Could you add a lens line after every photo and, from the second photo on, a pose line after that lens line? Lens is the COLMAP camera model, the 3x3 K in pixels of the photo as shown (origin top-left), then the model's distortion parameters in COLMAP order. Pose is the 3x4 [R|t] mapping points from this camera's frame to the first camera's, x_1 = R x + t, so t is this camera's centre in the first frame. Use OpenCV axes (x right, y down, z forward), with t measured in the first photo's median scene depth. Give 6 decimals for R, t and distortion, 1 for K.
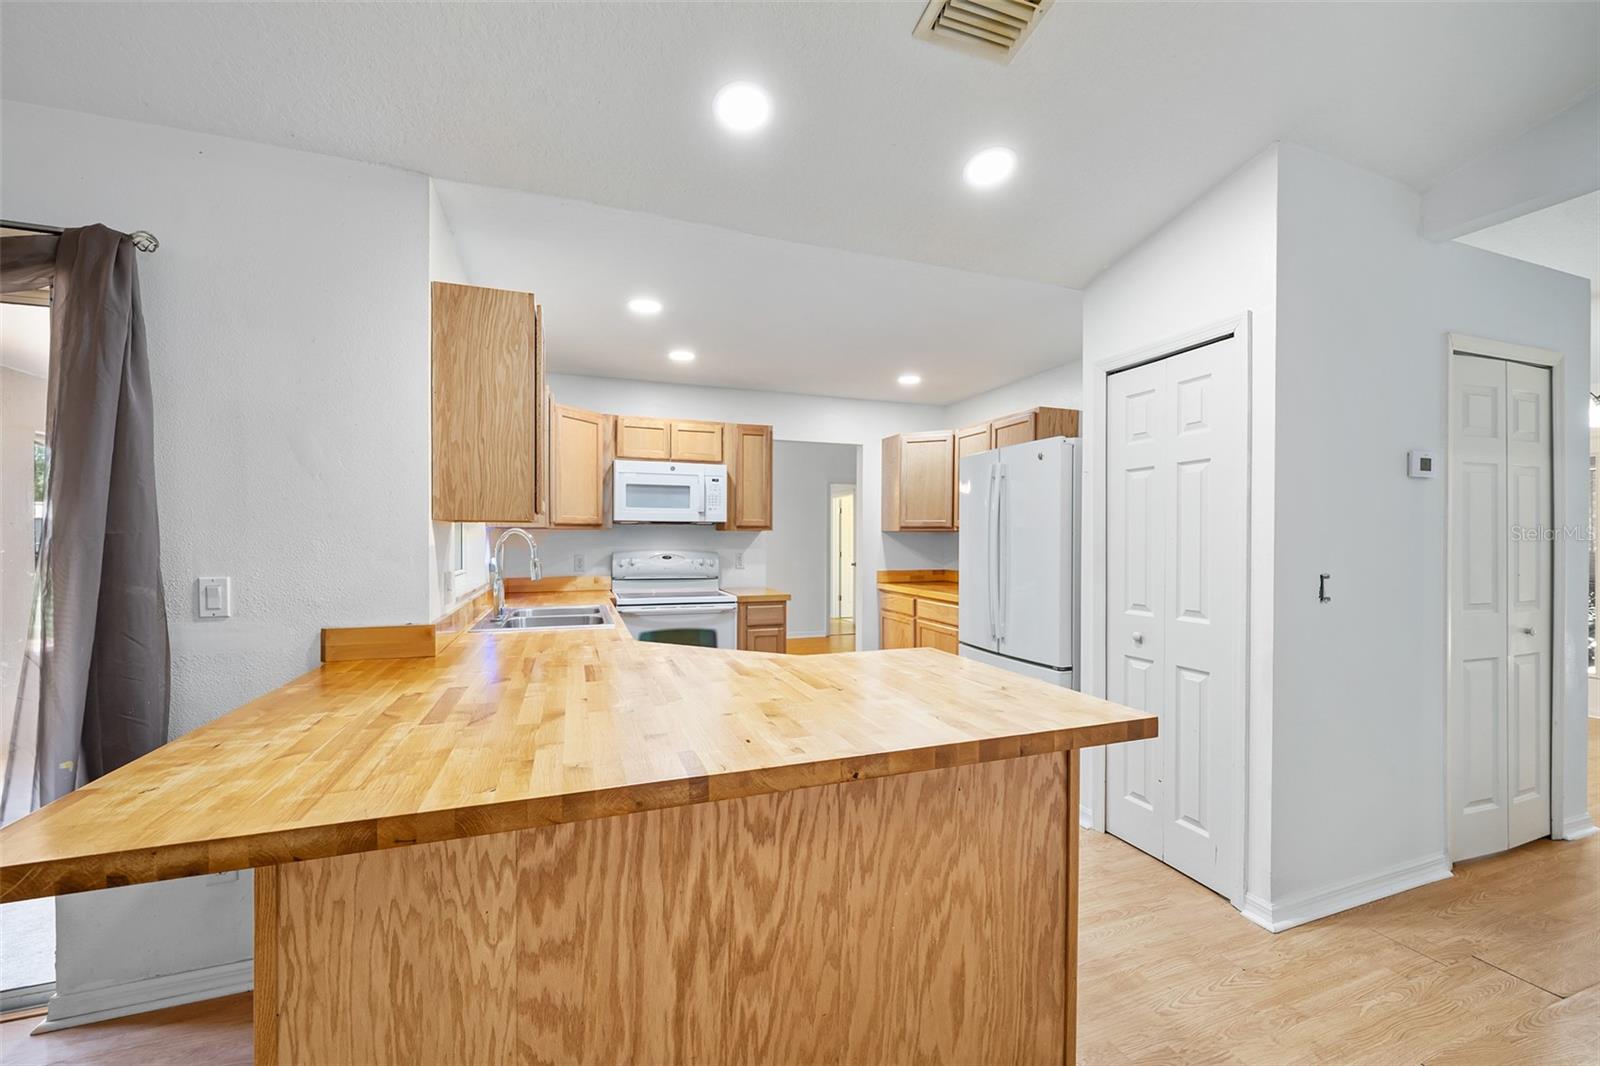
lens RADIAL K [[643.7, 0, 801.0], [0, 643.7, 542.4], [0, 0, 1]] dist [-0.002210, 0.001034]
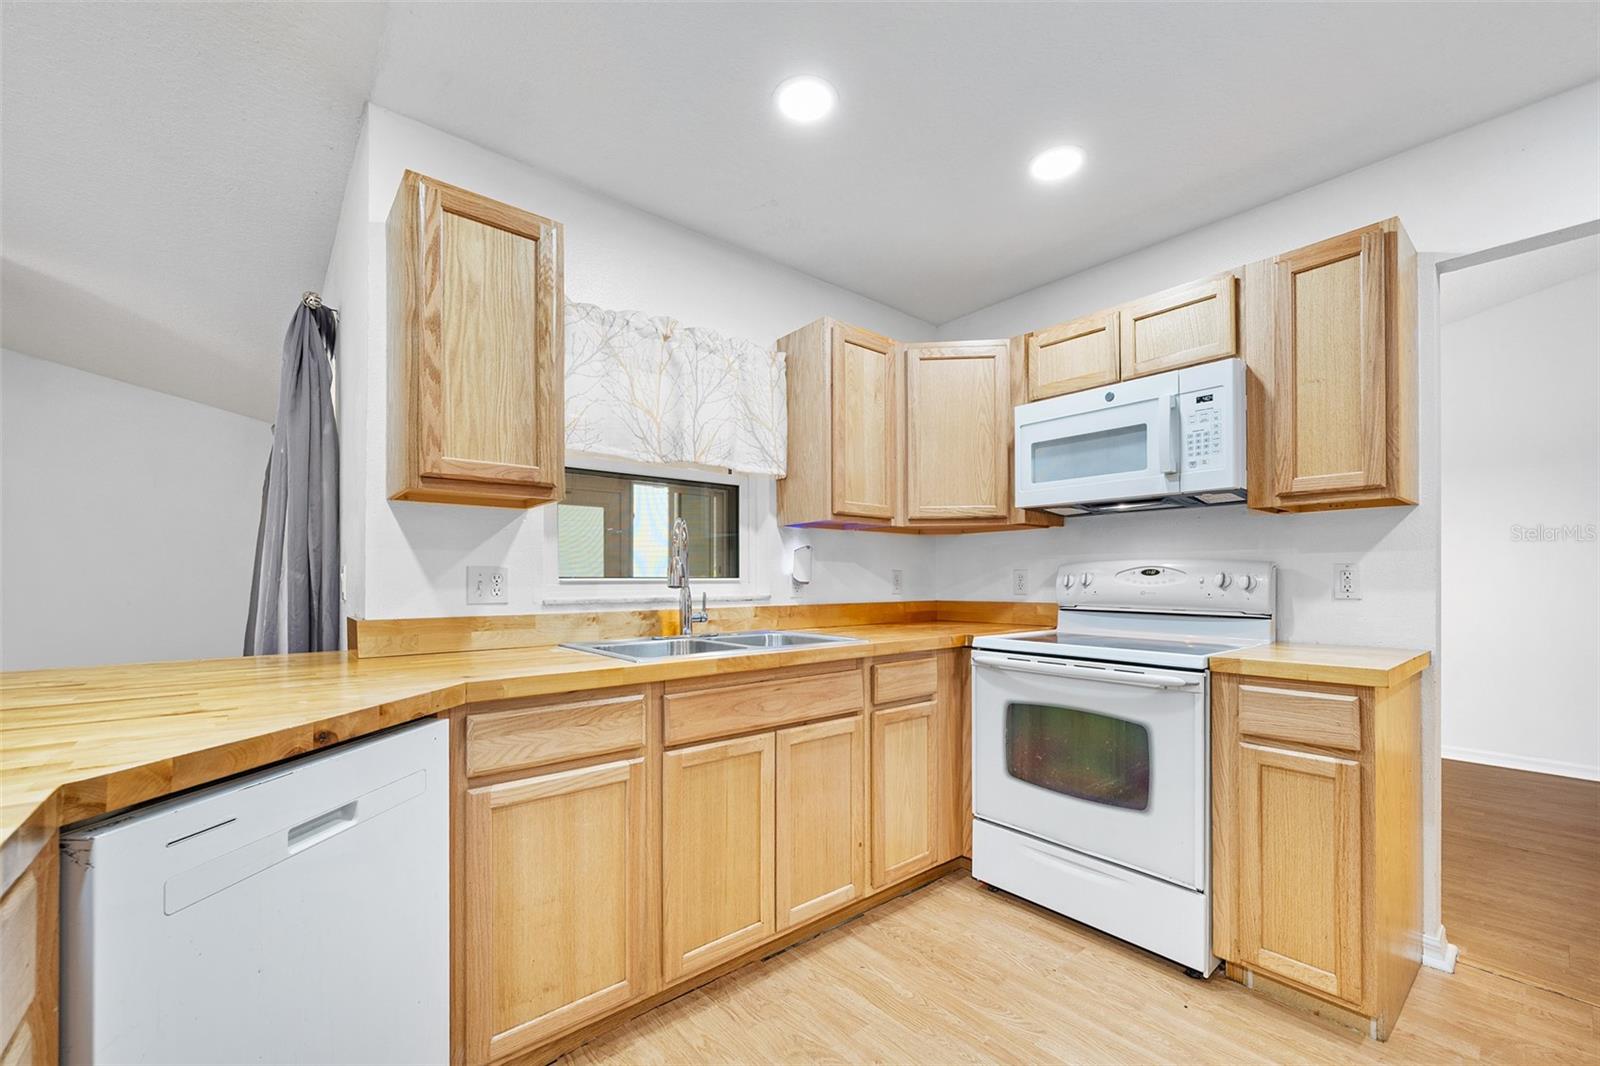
lens RADIAL K [[643.7, 0, 781.6], [0, 643.7, 574.7], [0, 0, 1]] dist [-0.002210, 0.001034]
pose [[0.324609, -0.008818, -0.945807, 0.199613], [-0.006001, 0.999917, -0.011383, 0.034974], [0.945829, 0.009371, 0.324529, 0.580302]]
